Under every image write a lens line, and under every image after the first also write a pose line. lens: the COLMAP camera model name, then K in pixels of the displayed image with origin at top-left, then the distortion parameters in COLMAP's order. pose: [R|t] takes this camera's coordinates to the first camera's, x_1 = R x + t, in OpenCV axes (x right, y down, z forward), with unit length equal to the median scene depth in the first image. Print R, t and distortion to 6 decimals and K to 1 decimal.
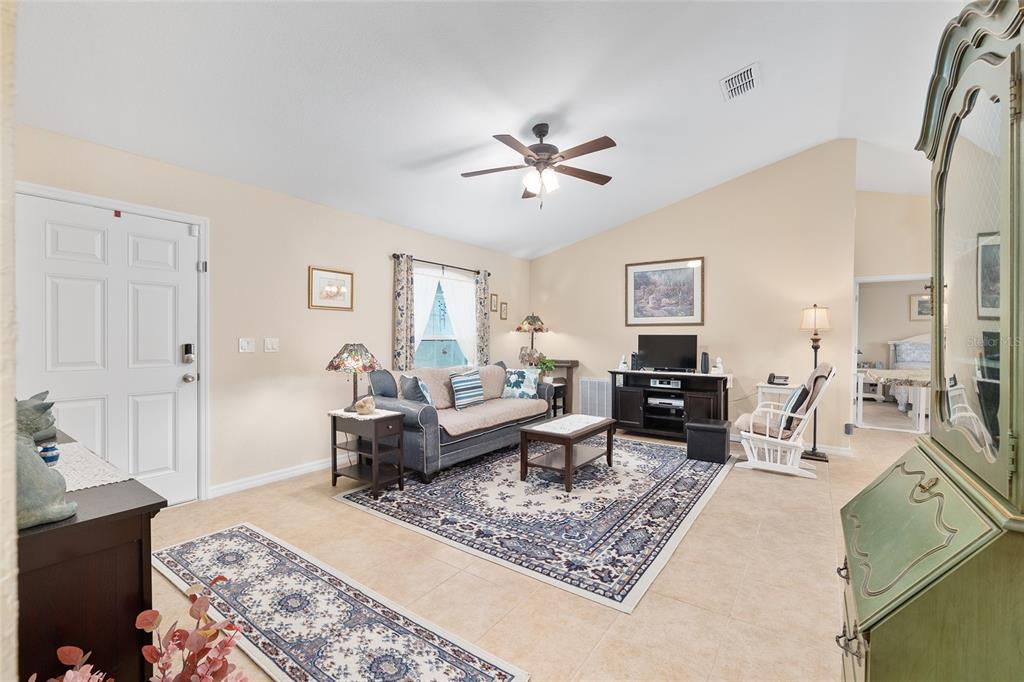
lens RADIAL K [[435.2, 0, 512.0], [0, 435.2, 341.0], [0, 0, 1]] dist [-0.001258, -0.000065]
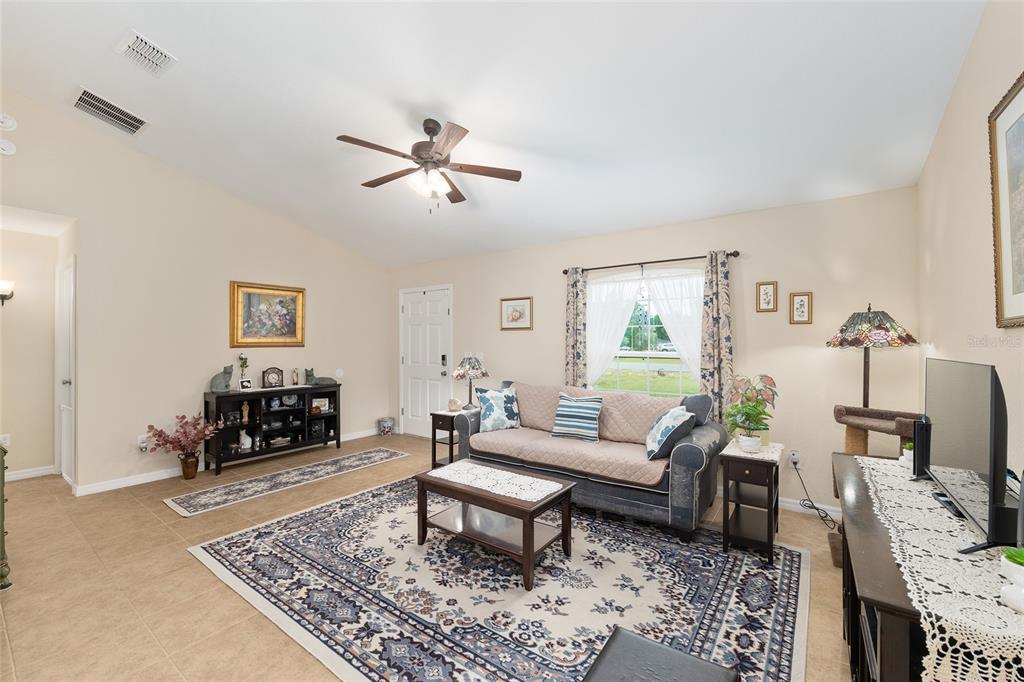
lens RADIAL K [[420.2, 0, 508.6], [0, 420.2, 341.3], [0, 0, 1]] dist [-0.010173, 0.000126]
pose [[-0.015226, -0.011708, -0.999816, 0.784952], [-0.012640, 0.999854, -0.011516, -0.026081], [0.999804, 0.012462, -0.015372, 0.995234]]
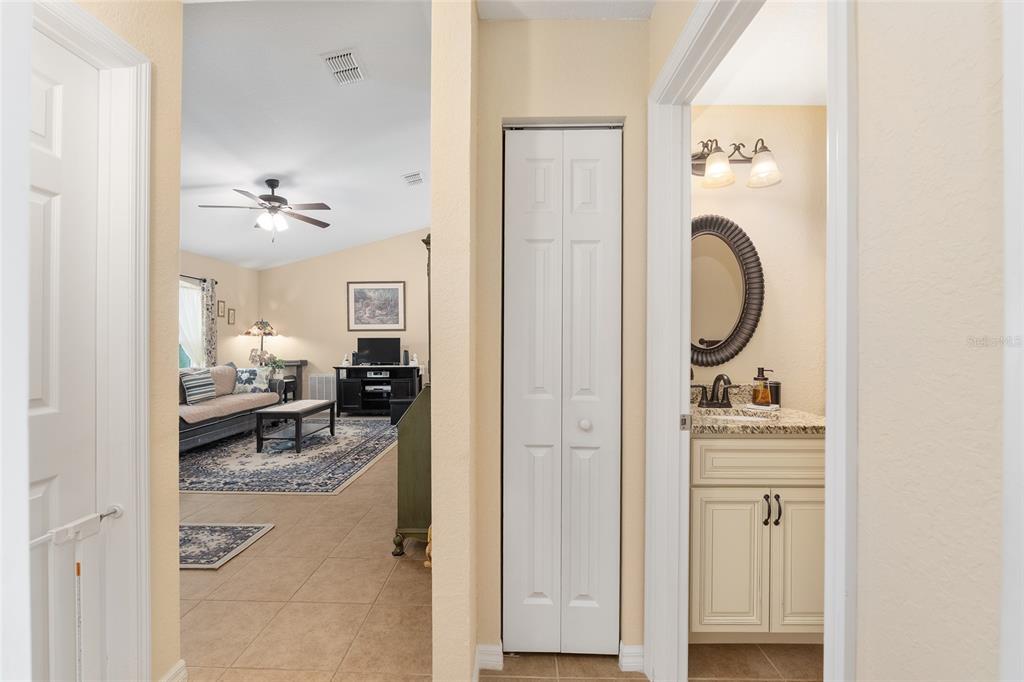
lens RADIAL K [[420.2, 0, 508.6], [0, 420.2, 341.3], [0, 0, 1]] dist [-0.010173, 0.000126]
pose [[0.829498, -0.009000, 0.558437, -0.045074], [0.013617, 0.999899, -0.004111, 0.009843], [-0.558343, 0.011015, 0.829537, -0.387049]]
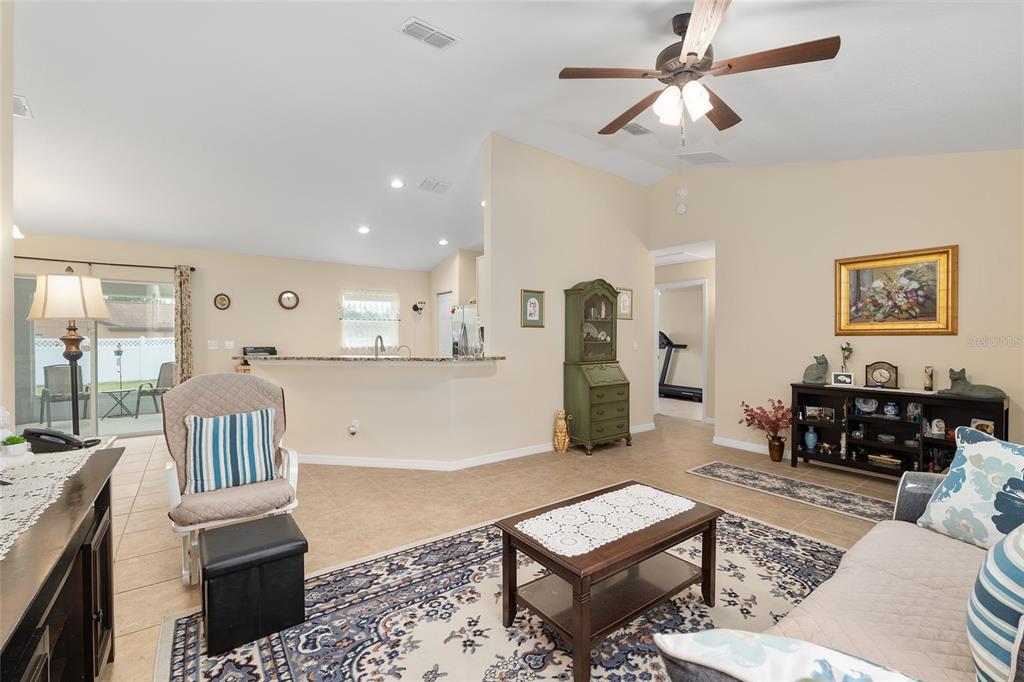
lens RADIAL K [[430.9, 0, 507.2], [0, 430.9, 343.1], [0, 0, 1]] dist [-0.011180, 0.000588]
pose [[-0.946184, -0.014264, 0.323315, 0.087710], [-0.005932, 0.999625, 0.026740, -0.017438], [-0.323575, 0.023383, -0.945914, 1.439719]]
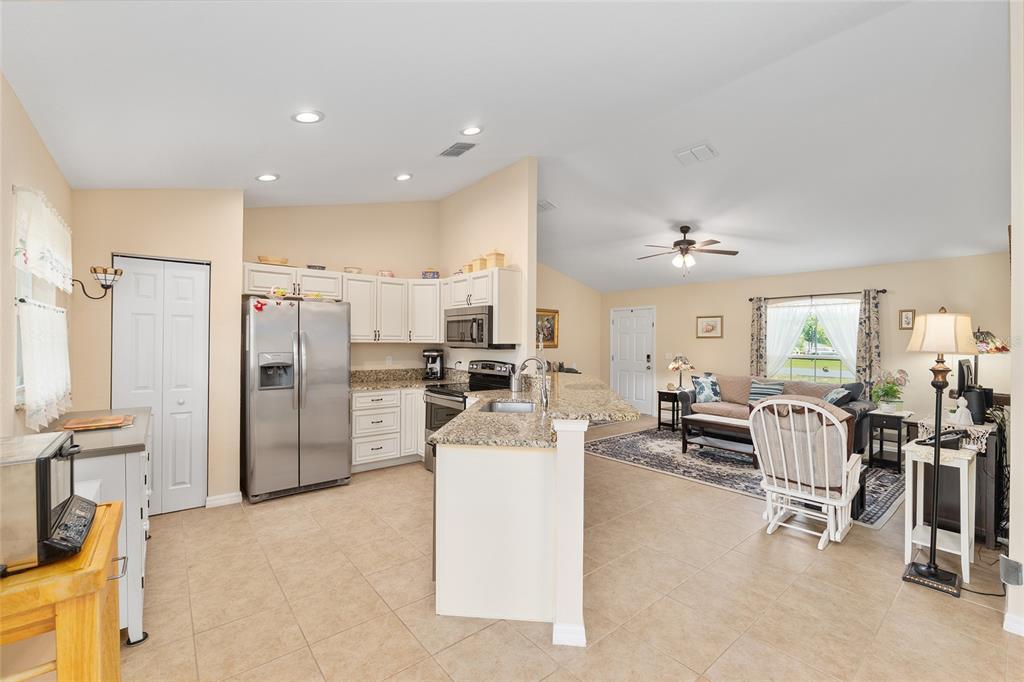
lens RADIAL K [[430.9, 0, 507.2], [0, 430.9, 343.1], [0, 0, 1]] dist [-0.011180, 0.000588]
pose [[-0.273873, -0.009347, -0.961721, 1.531156], [-0.023234, 0.999725, -0.003100, -0.027417], [0.961485, 0.021495, -0.274015, 0.681223]]
